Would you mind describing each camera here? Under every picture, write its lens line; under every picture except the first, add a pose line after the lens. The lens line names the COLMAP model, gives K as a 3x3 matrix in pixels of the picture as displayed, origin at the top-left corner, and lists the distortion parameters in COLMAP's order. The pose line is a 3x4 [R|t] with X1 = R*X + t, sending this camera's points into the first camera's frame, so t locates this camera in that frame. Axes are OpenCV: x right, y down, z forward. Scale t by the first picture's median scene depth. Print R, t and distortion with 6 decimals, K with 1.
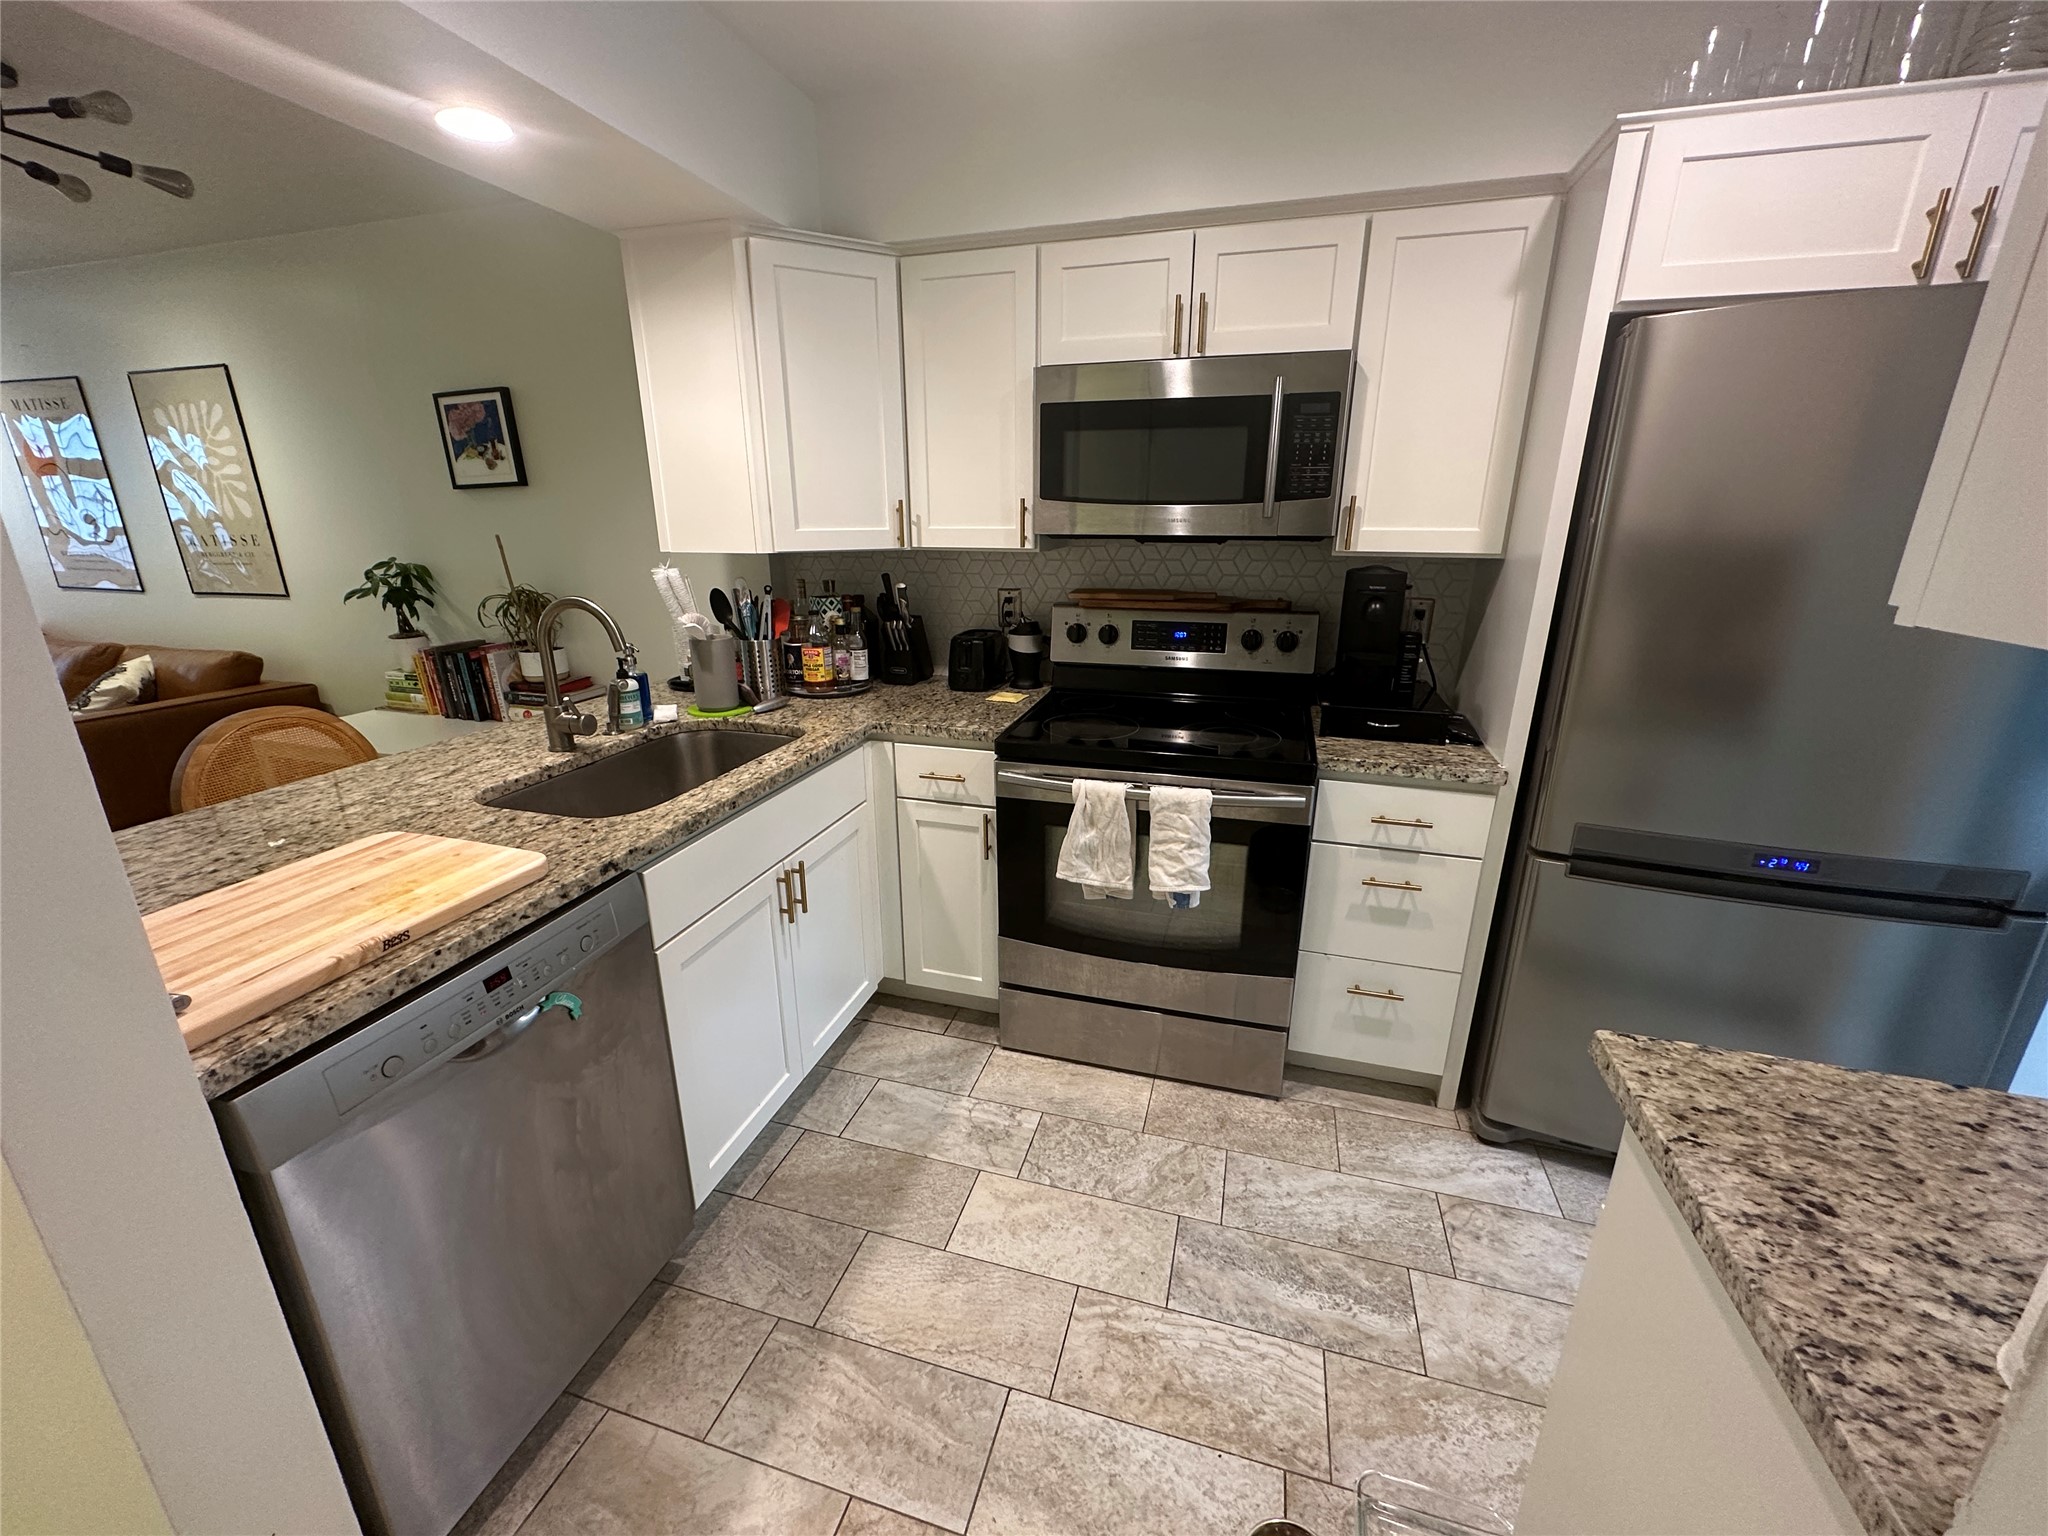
lens RADIAL K [[819.4, 0, 1024.0], [0, 819.4, 768.0], [0, 0, 1]] dist [-0.003354, -0.000425]
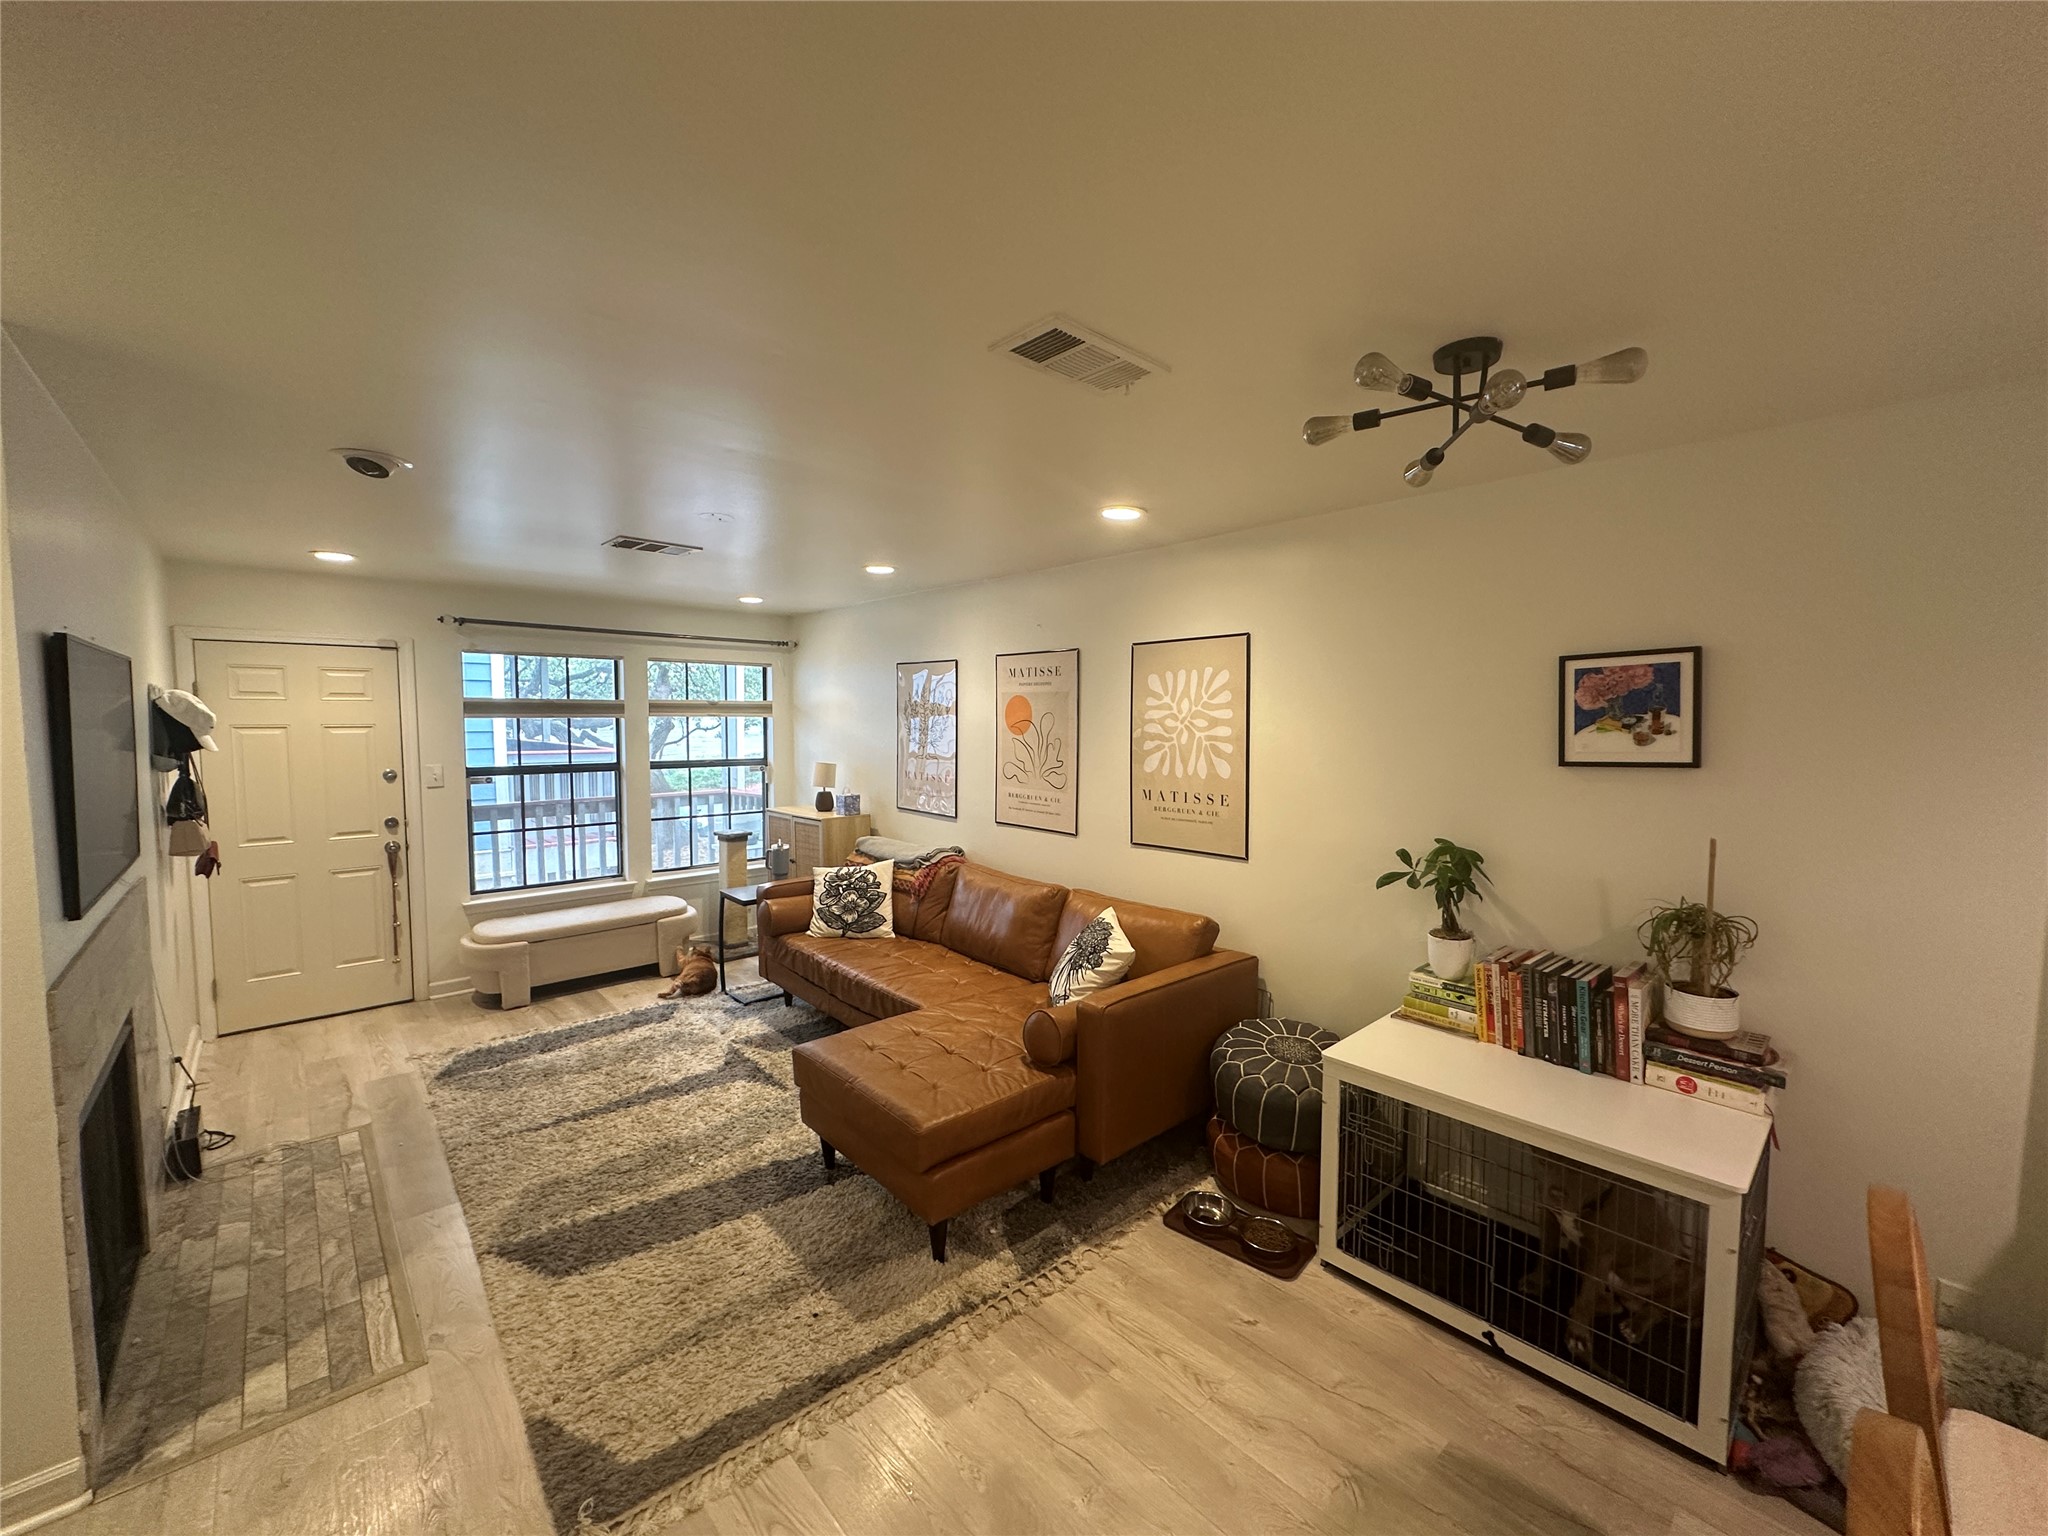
lens RADIAL K [[819.4, 0, 1024.0], [0, 819.4, 768.0], [0, 0, 1]] dist [-0.003354, -0.000425]
pose [[0.859308, 0.032019, -0.510455, -0.737432], [-0.153701, 0.968073, -0.198019, -0.099454], [0.487817, 0.248617, 0.836794, 0.072086]]
